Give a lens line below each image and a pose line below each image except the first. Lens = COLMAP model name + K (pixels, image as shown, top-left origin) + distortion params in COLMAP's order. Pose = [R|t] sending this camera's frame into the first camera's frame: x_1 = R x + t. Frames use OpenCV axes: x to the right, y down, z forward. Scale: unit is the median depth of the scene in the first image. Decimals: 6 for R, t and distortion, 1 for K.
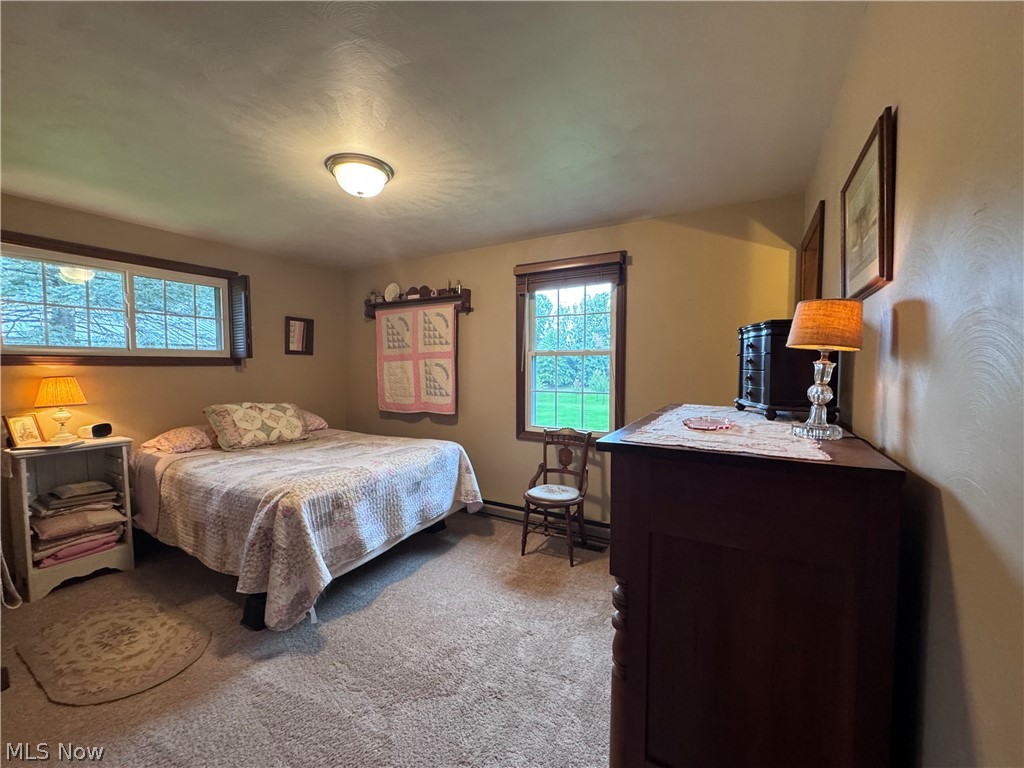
lens RADIAL K [[410.4, 0, 512.0], [0, 410.4, 384.0], [0, 0, 1]] dist [-0.000831, -0.000001]
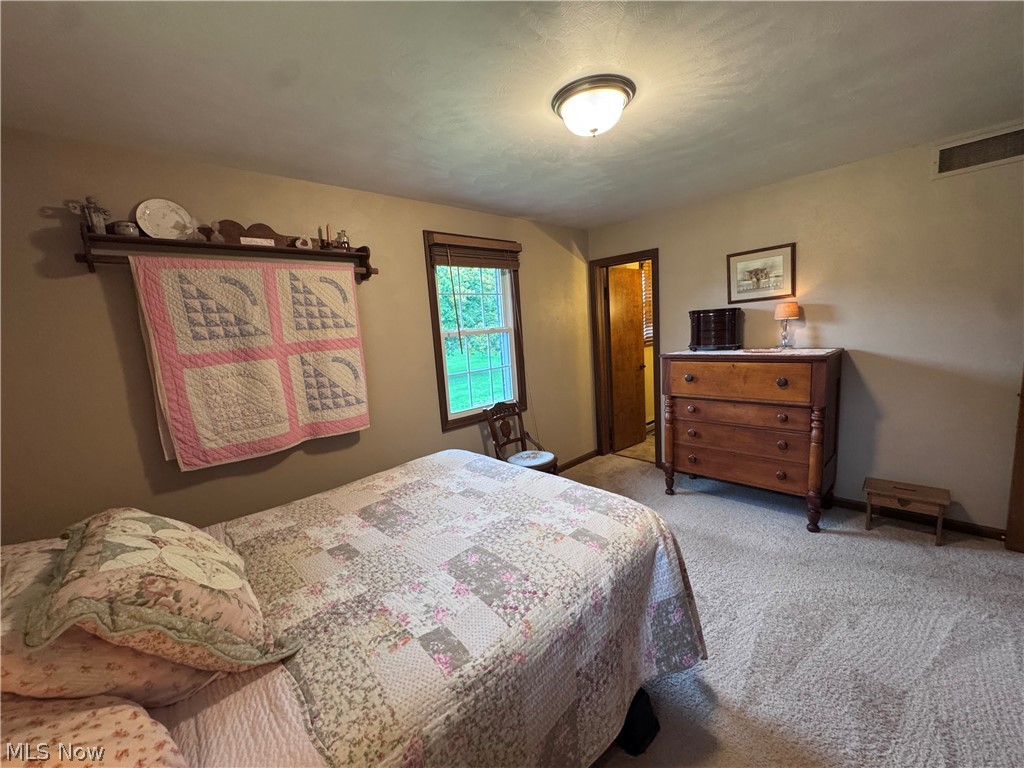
lens RADIAL K [[410.4, 0, 512.0], [0, 410.4, 384.0], [0, 0, 1]] dist [-0.000831, -0.000001]
pose [[0.281539, -0.151507, 0.947513, -0.726895], [0.114271, 0.985723, 0.123662, -0.057754], [-0.952721, 0.073457, 0.294832, 0.559918]]
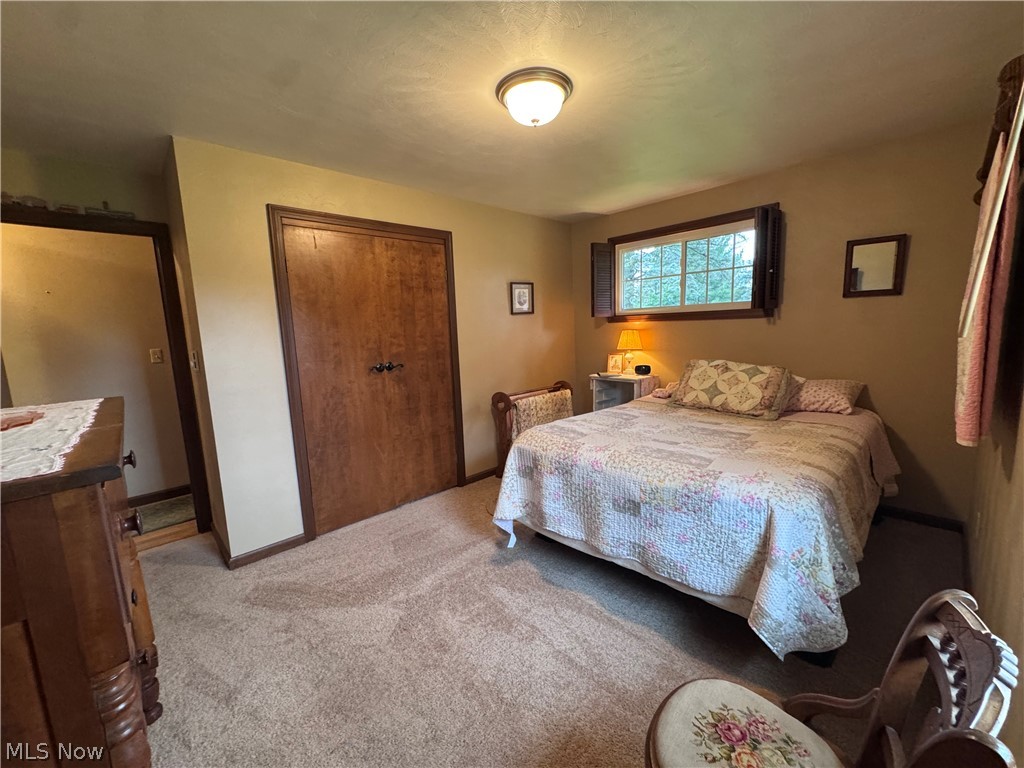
lens RADIAL K [[410.4, 0, 512.0], [0, 410.4, 384.0], [0, 0, 1]] dist [-0.000831, -0.000001]
pose [[-0.282708, 0.145647, -0.948084, 0.307552], [-0.006468, 0.988093, 0.153722, -0.034233], [0.959184, 0.049591, -0.278400, 0.714633]]
